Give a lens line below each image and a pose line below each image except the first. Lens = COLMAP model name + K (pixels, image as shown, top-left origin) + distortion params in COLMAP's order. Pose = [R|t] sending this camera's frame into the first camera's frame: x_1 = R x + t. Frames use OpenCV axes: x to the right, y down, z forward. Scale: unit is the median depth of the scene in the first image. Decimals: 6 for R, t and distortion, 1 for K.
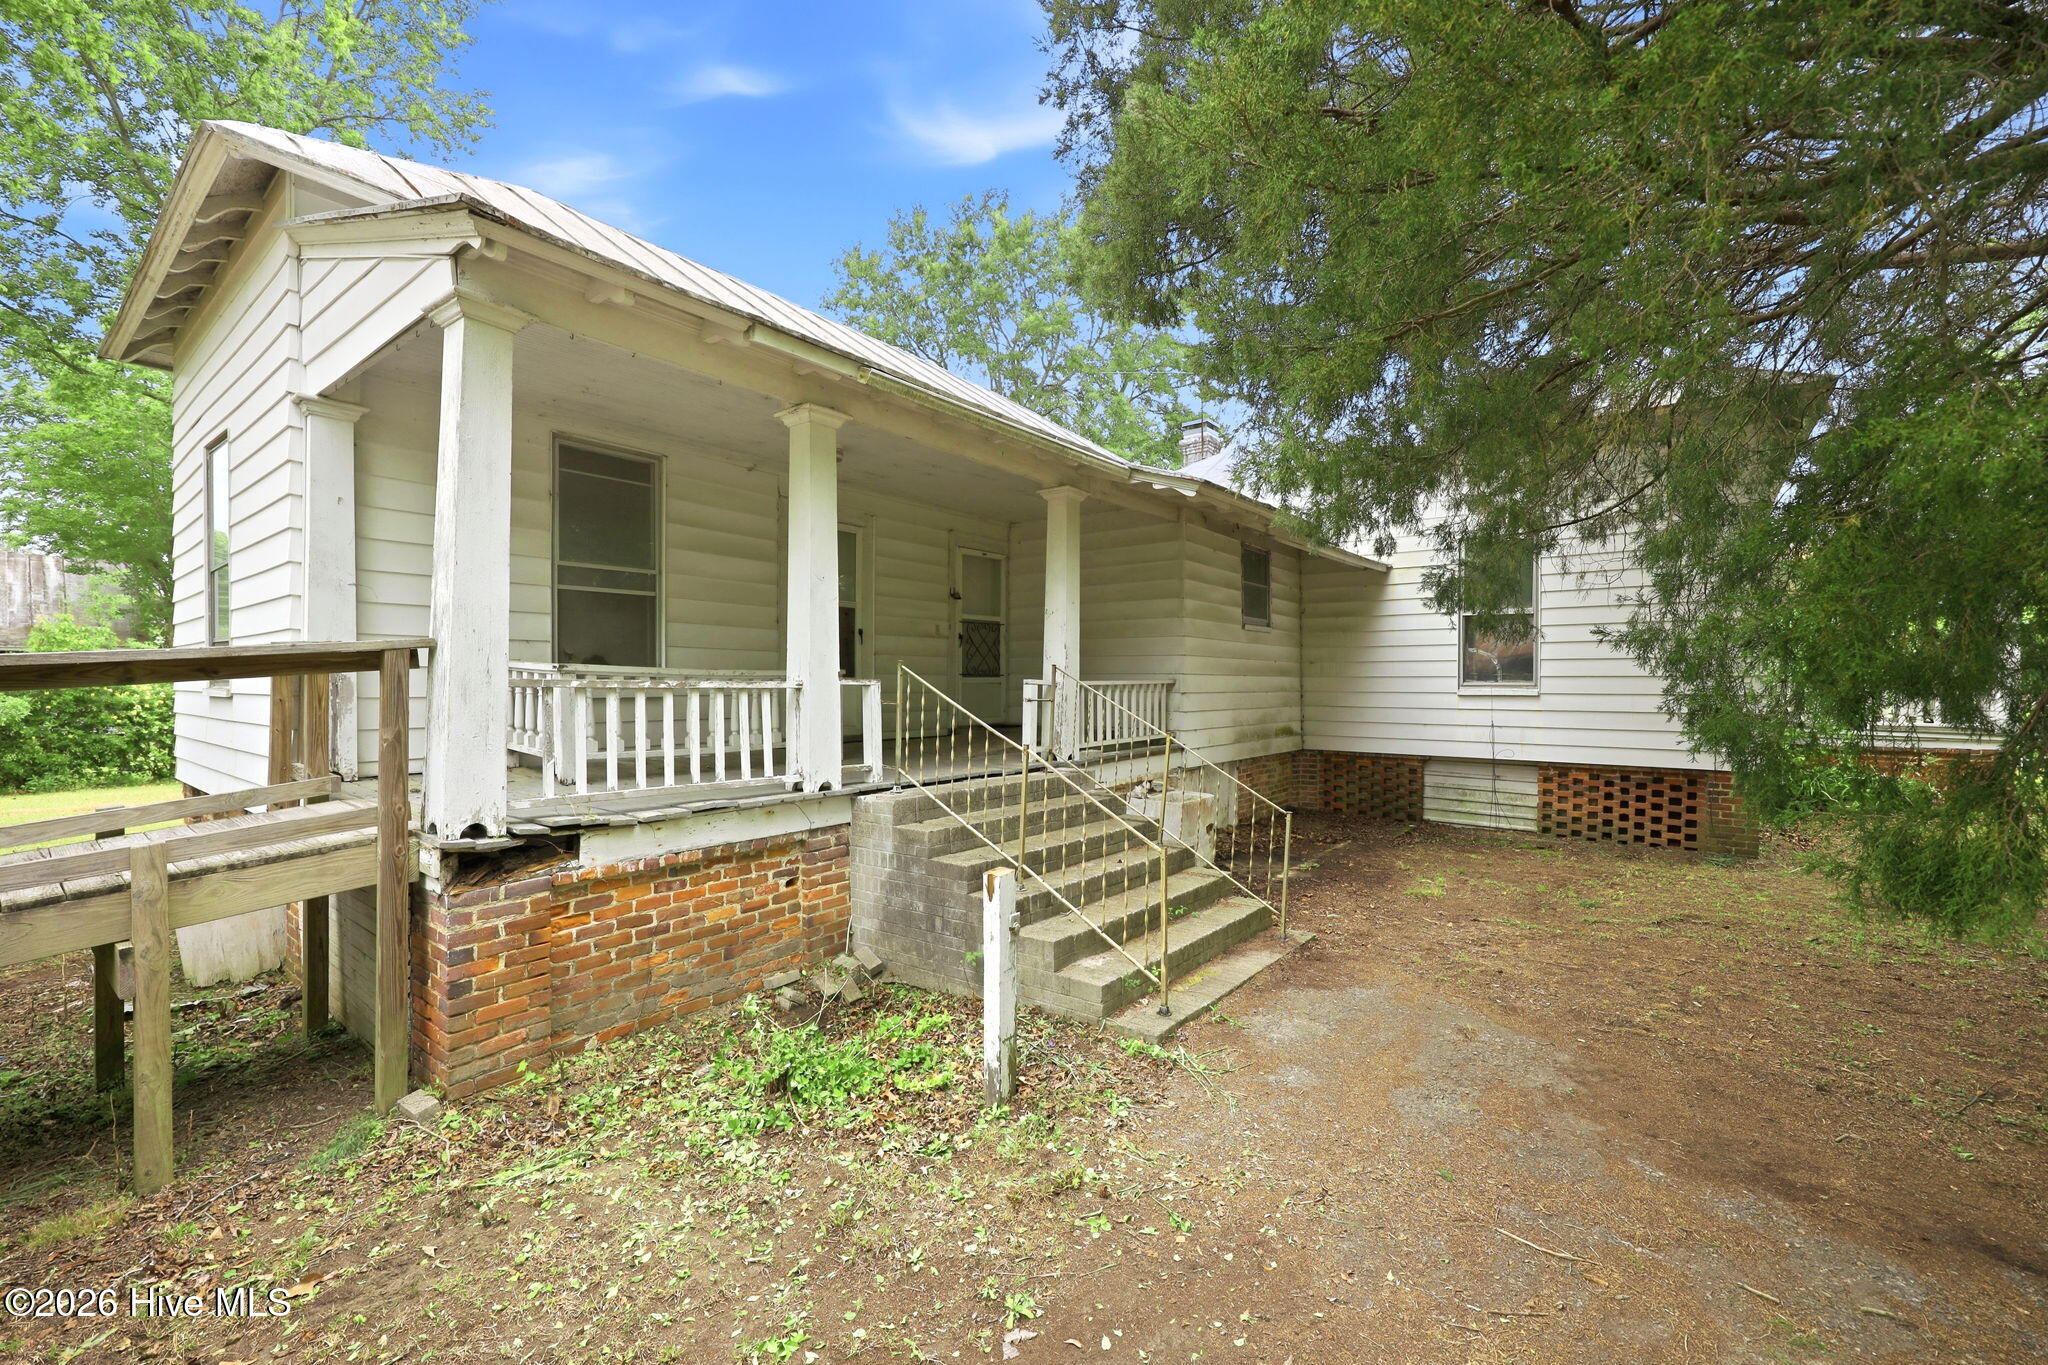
lens RADIAL K [[838.6, 0, 1012.1], [0, 838.6, 688.8], [0, 0, 1]] dist [0.002665, 0.000462]
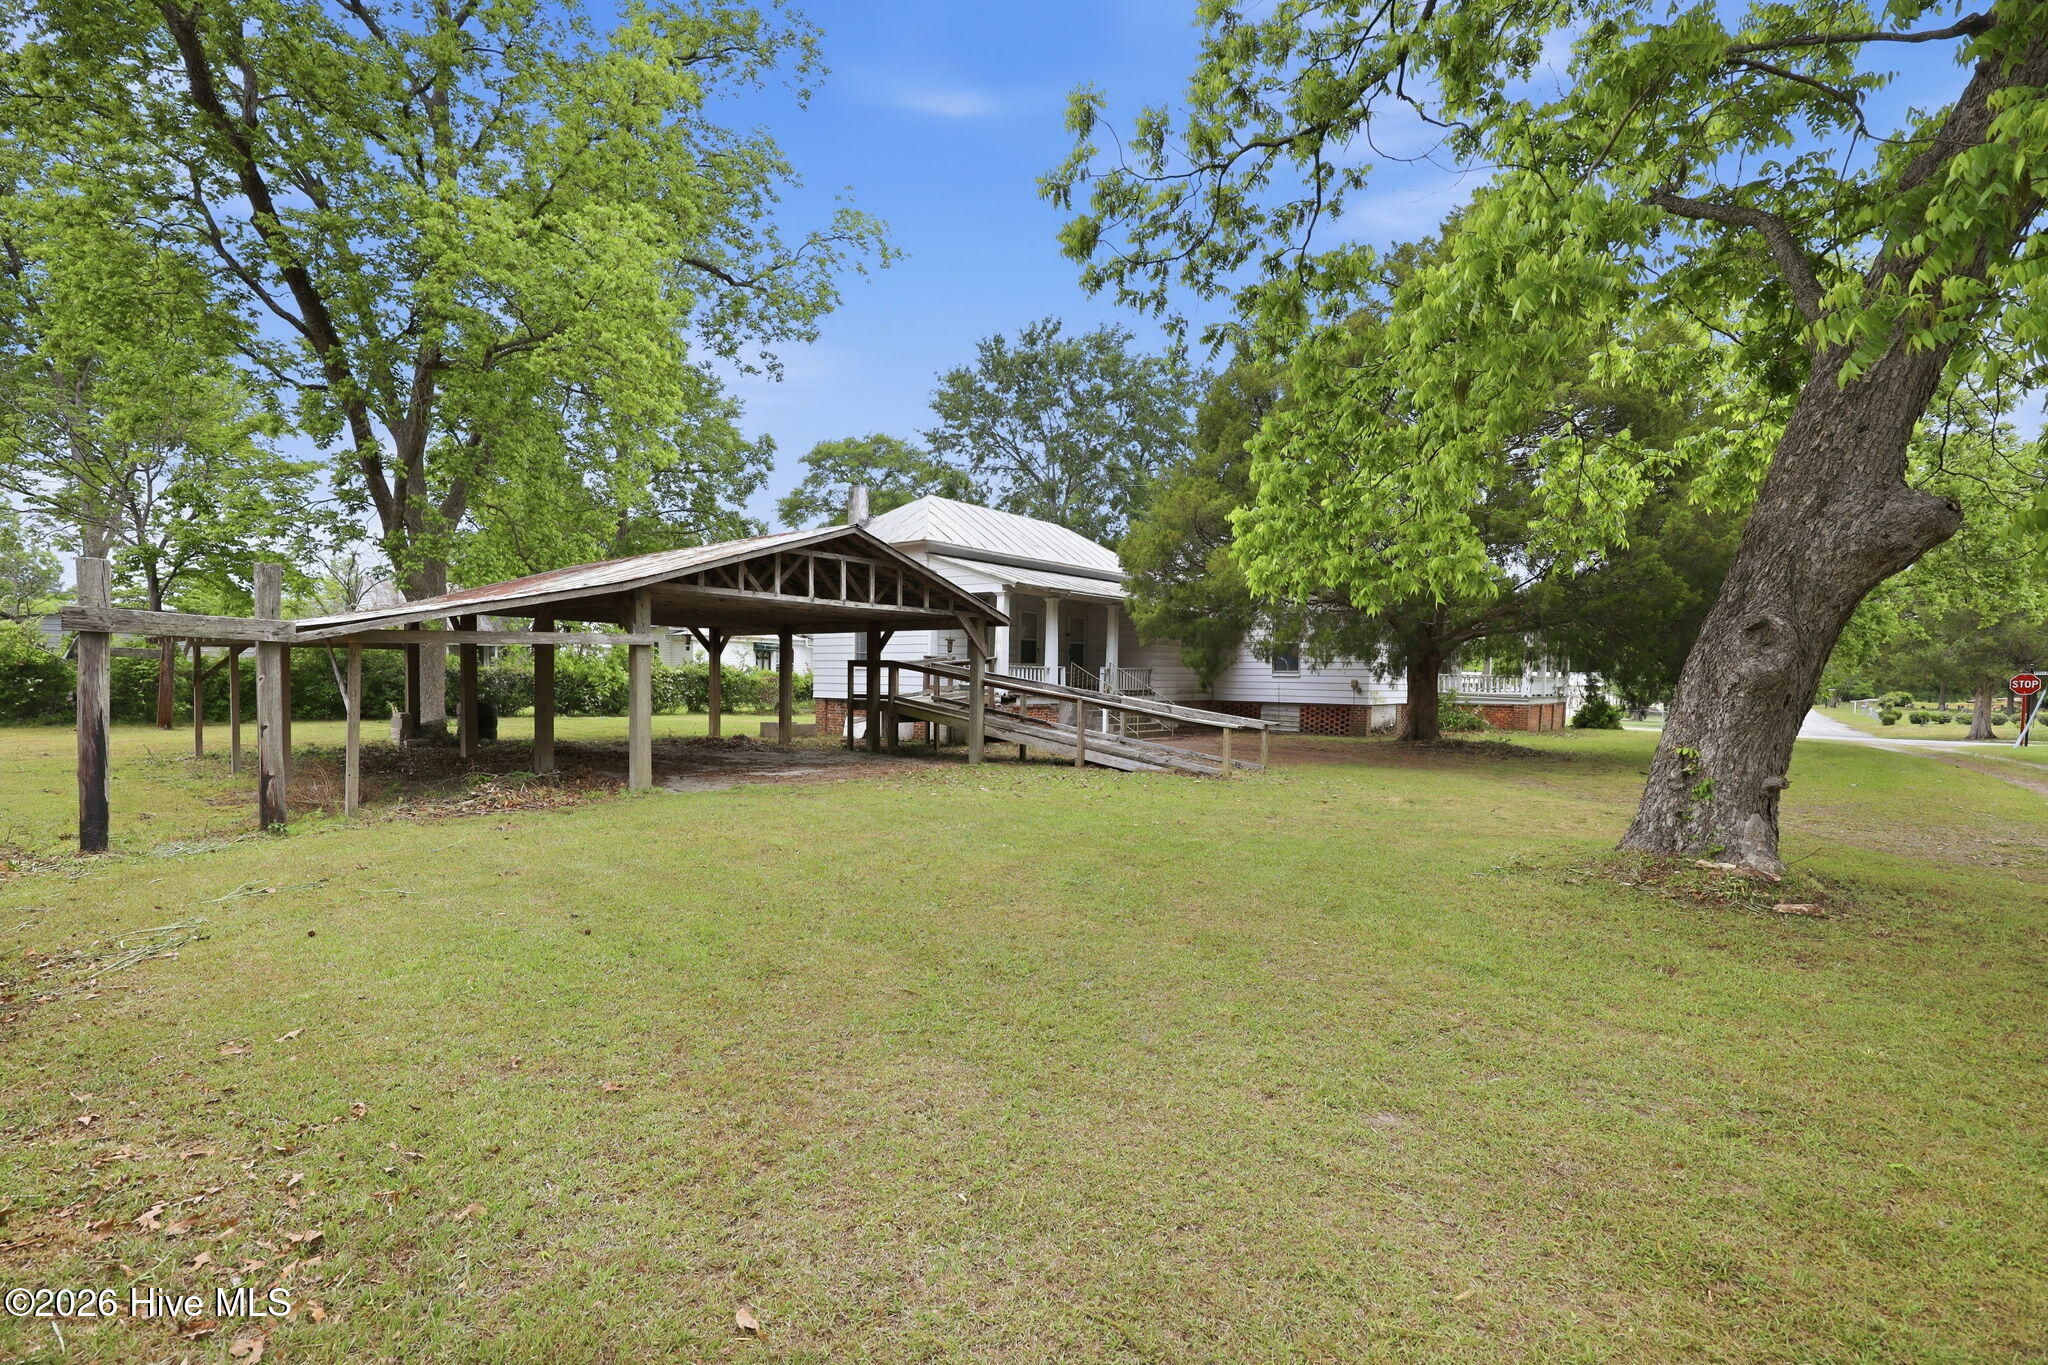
lens RADIAL K [[838.6, 0, 1035.9], [0, 838.6, 685.7], [0, 0, 1]] dist [0.002665, 0.000462]
pose [[0.999799, 0.011376, -0.016486, -0.133448], [-0.011307, 0.999927, 0.004283, 0.035727], [0.016533, -0.004096, 0.999855, -1.652361]]
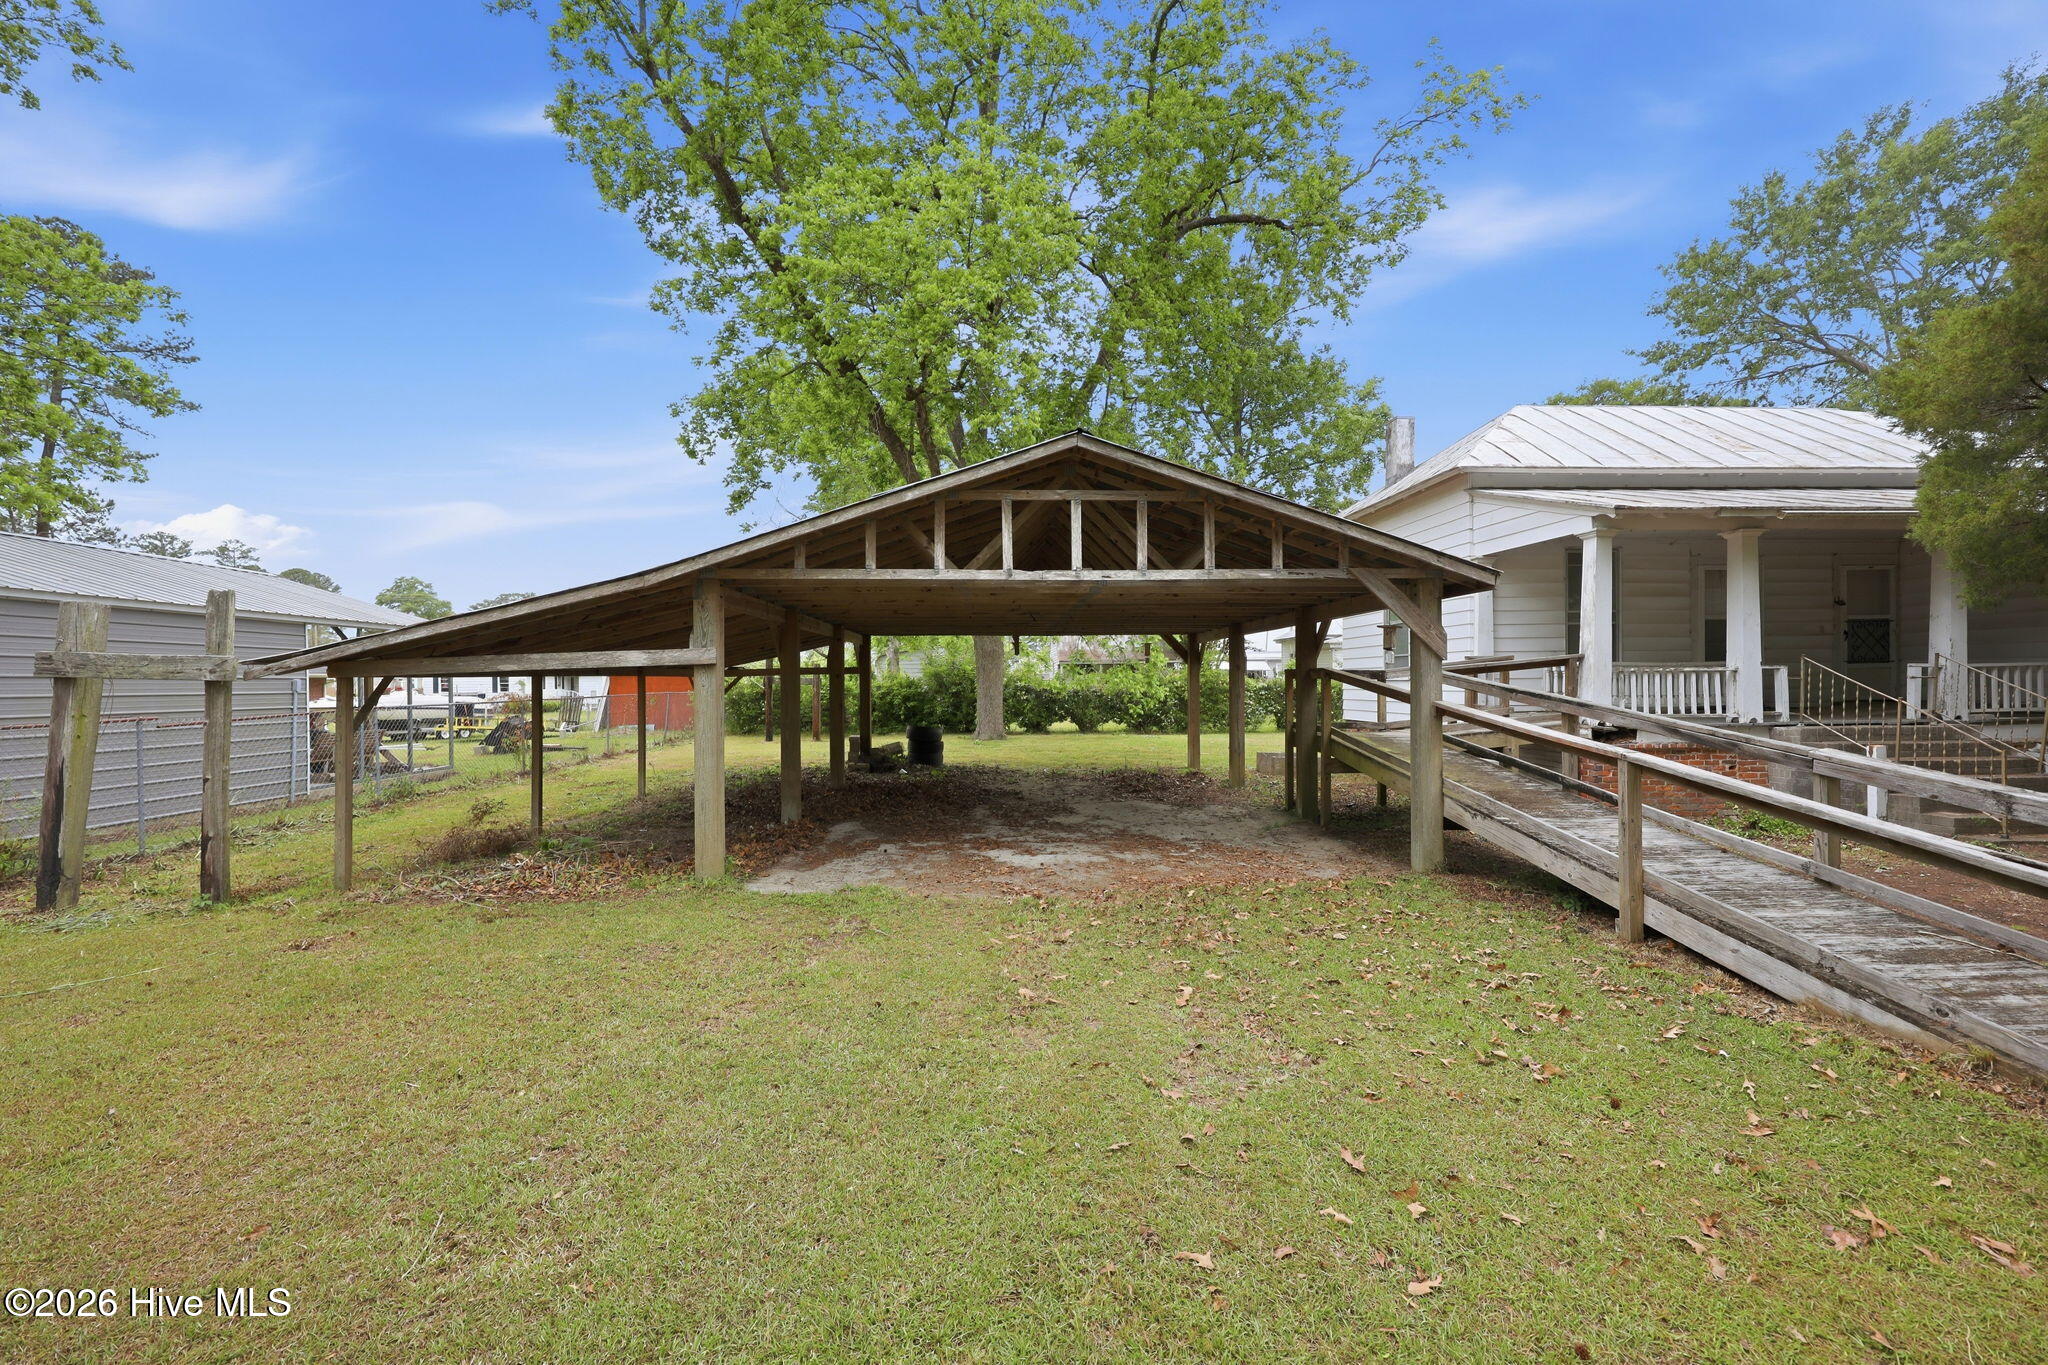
lens RADIAL K [[838.6, 0, 1015.1], [0, 838.6, 682.1], [0, 0, 1]] dist [0.002665, 0.000462]
pose [[0.673959, -0.007105, -0.738735, 0.038625], [0.005363, 0.999974, -0.004725, 0.015747], [0.738750, -0.000778, 0.673980, -0.939581]]
